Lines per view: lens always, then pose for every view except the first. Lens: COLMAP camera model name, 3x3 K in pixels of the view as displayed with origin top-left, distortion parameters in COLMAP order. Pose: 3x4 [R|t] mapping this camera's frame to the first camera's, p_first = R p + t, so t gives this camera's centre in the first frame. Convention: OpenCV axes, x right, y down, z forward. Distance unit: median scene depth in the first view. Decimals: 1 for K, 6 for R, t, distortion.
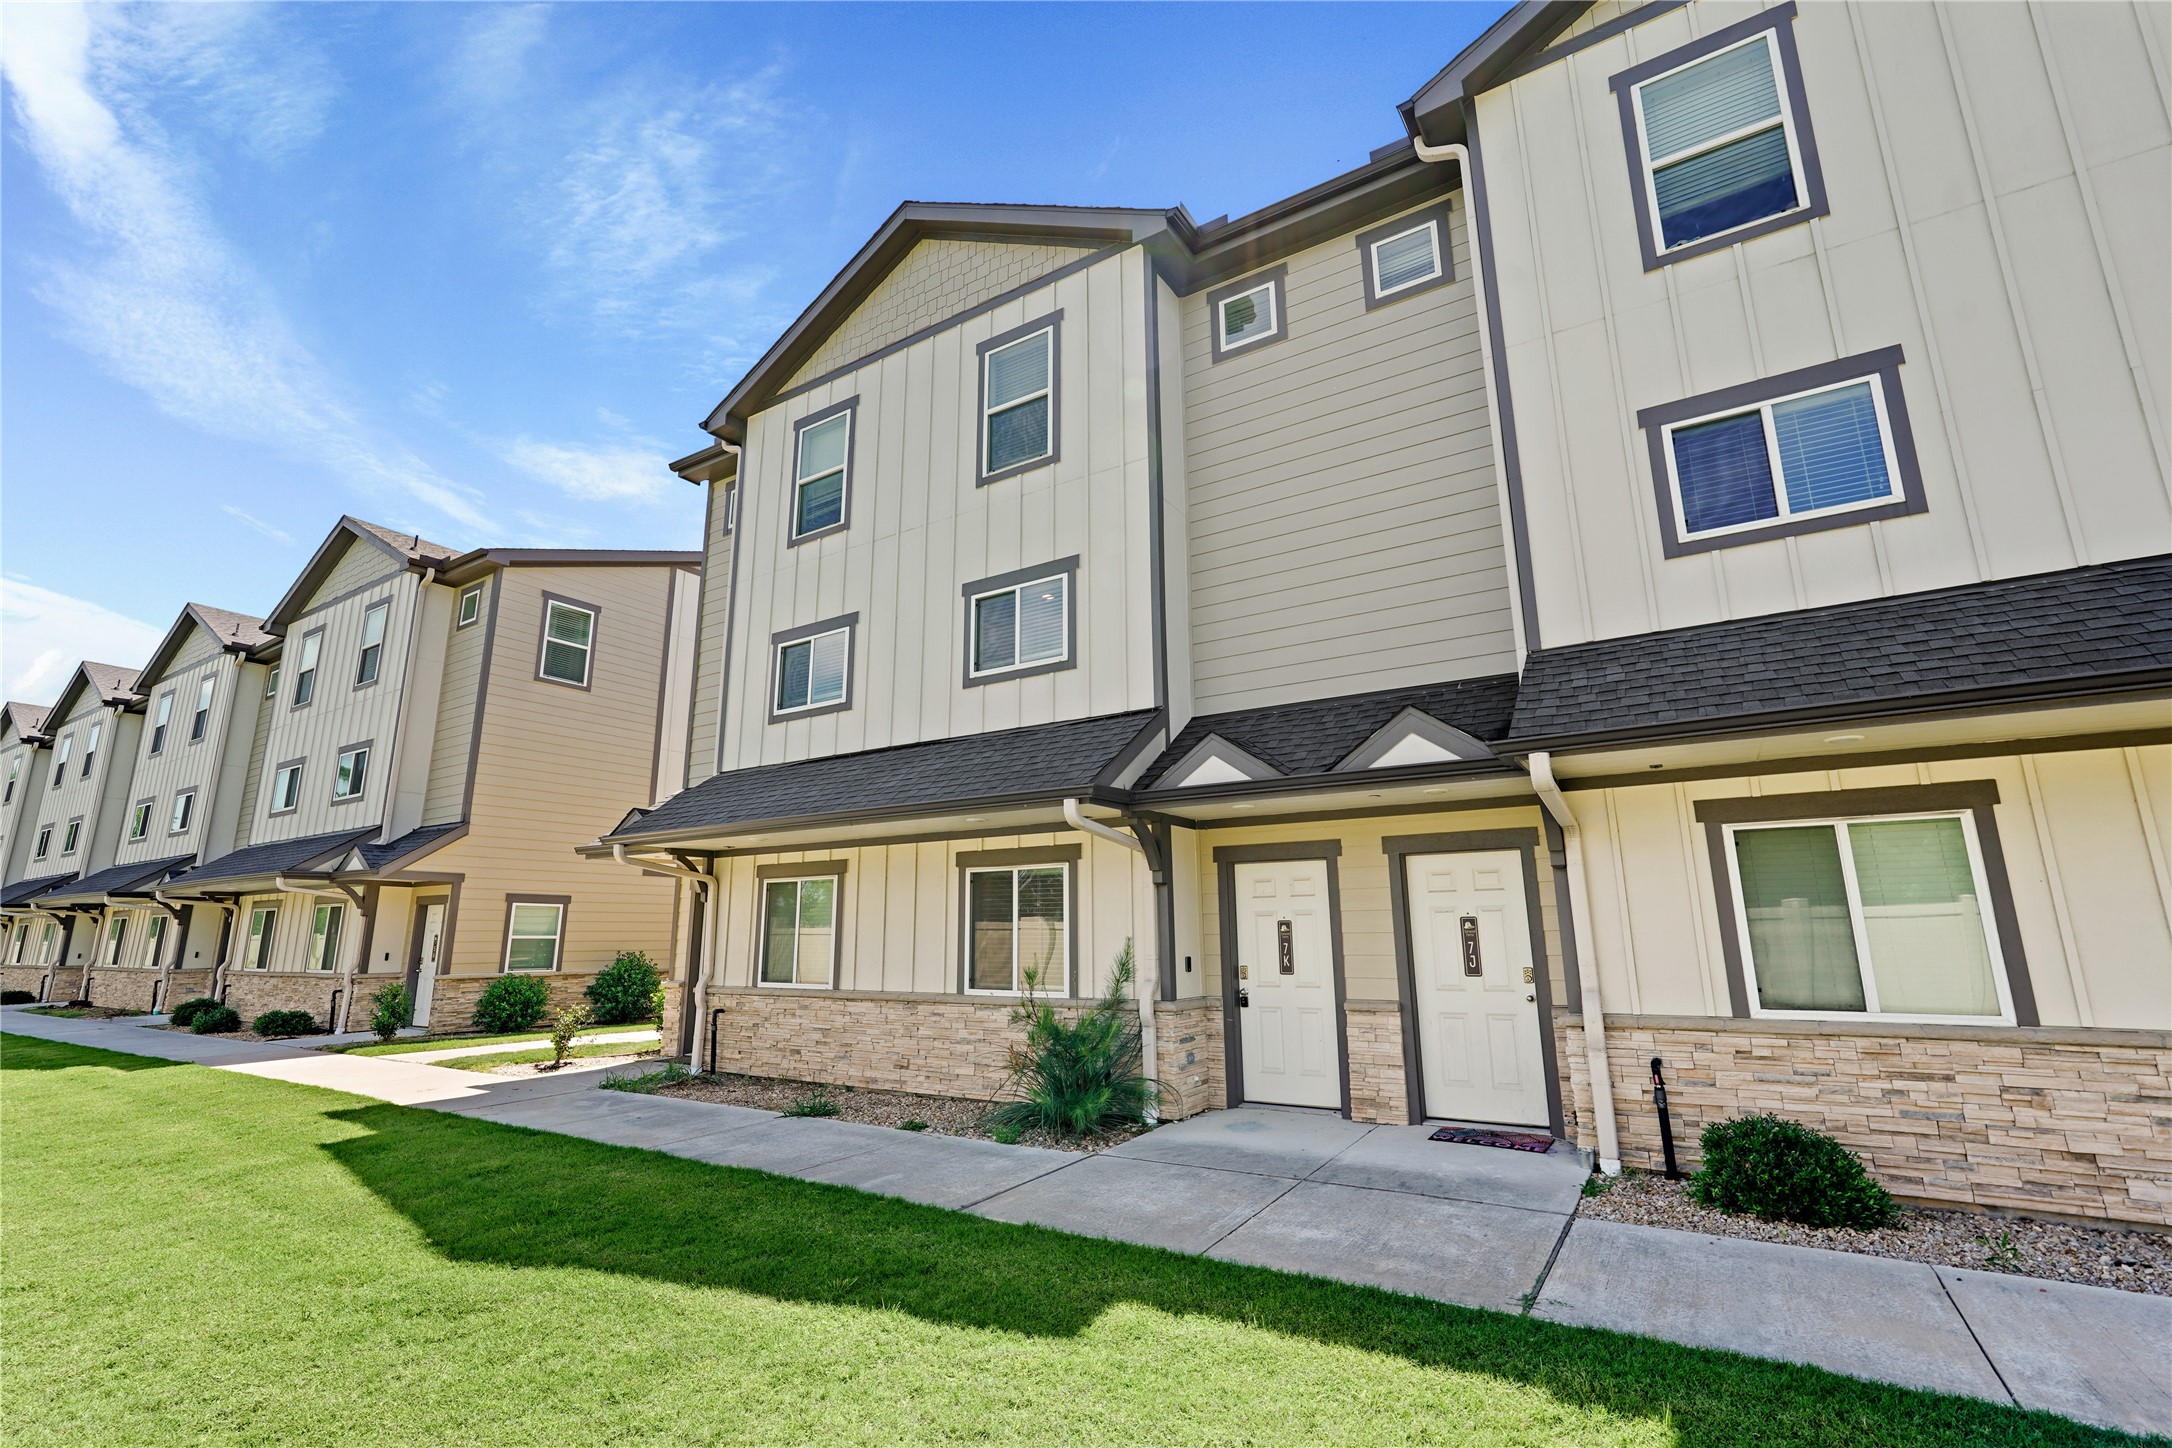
lens RADIAL K [[950.8, 0, 1086.0], [0, 950.8, 724.0], [0, 0, 1]] dist [-0.019279, 0.009155]
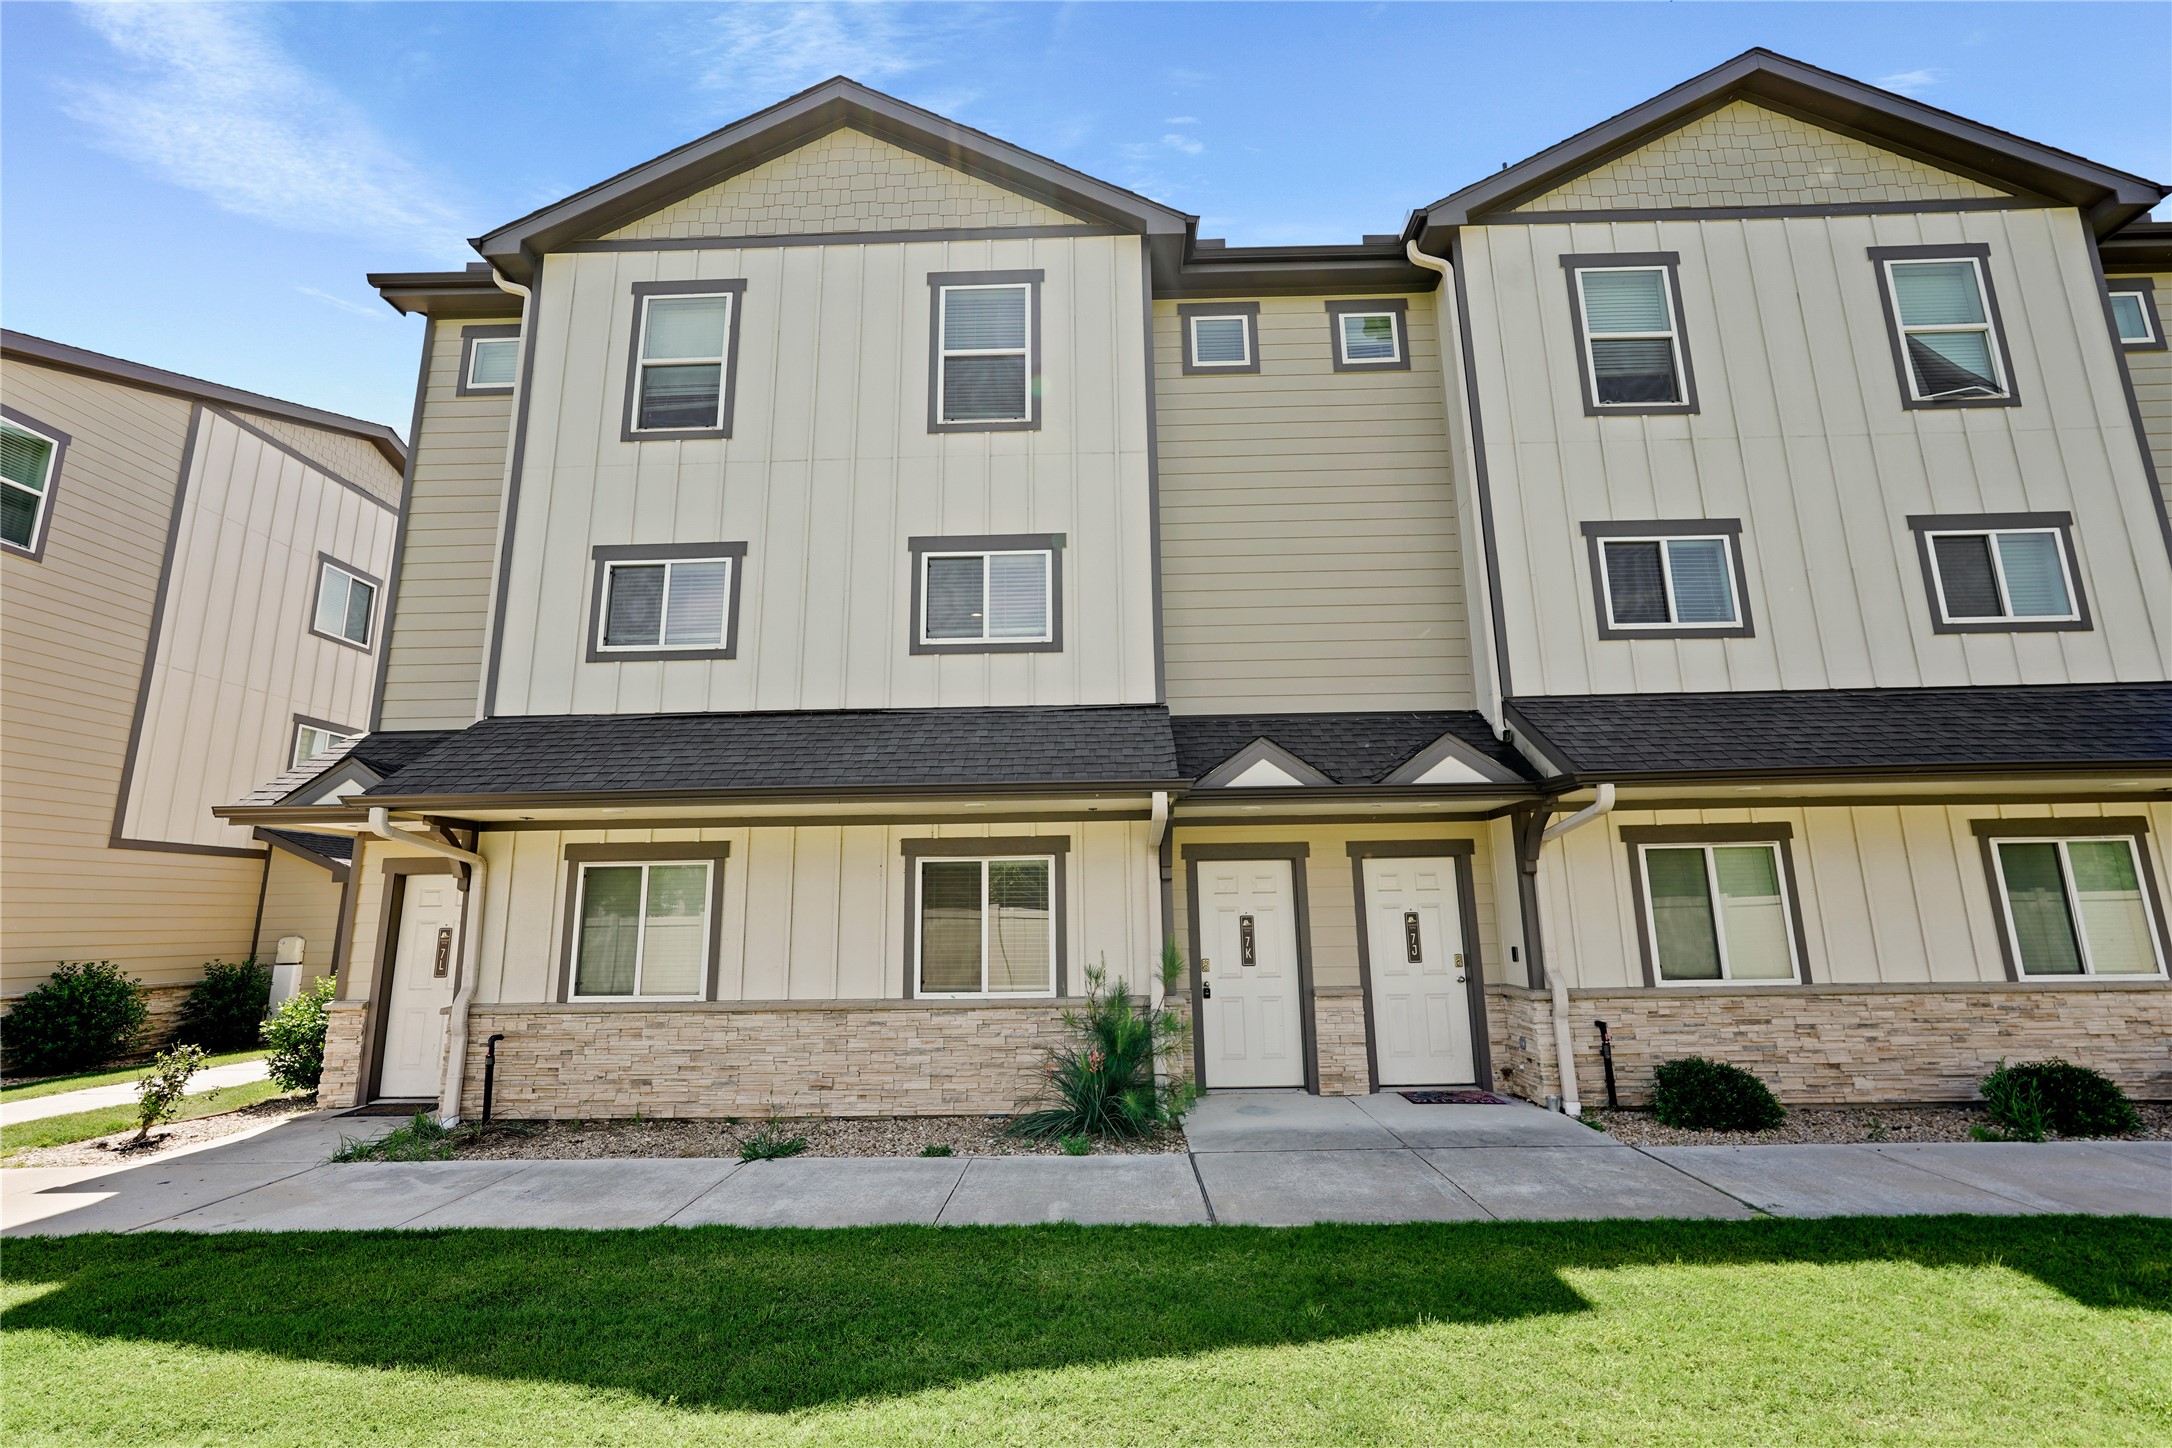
lens RADIAL K [[950.8, 0, 1086.0], [0, 950.8, 724.0], [0, 0, 1]] dist [-0.019279, 0.009155]
pose [[0.856770, 0.099139, 0.506080, -0.502719], [-0.103802, 0.994415, -0.019071, 0.031247], [-0.505144, -0.036193, 0.862276, 0.174819]]
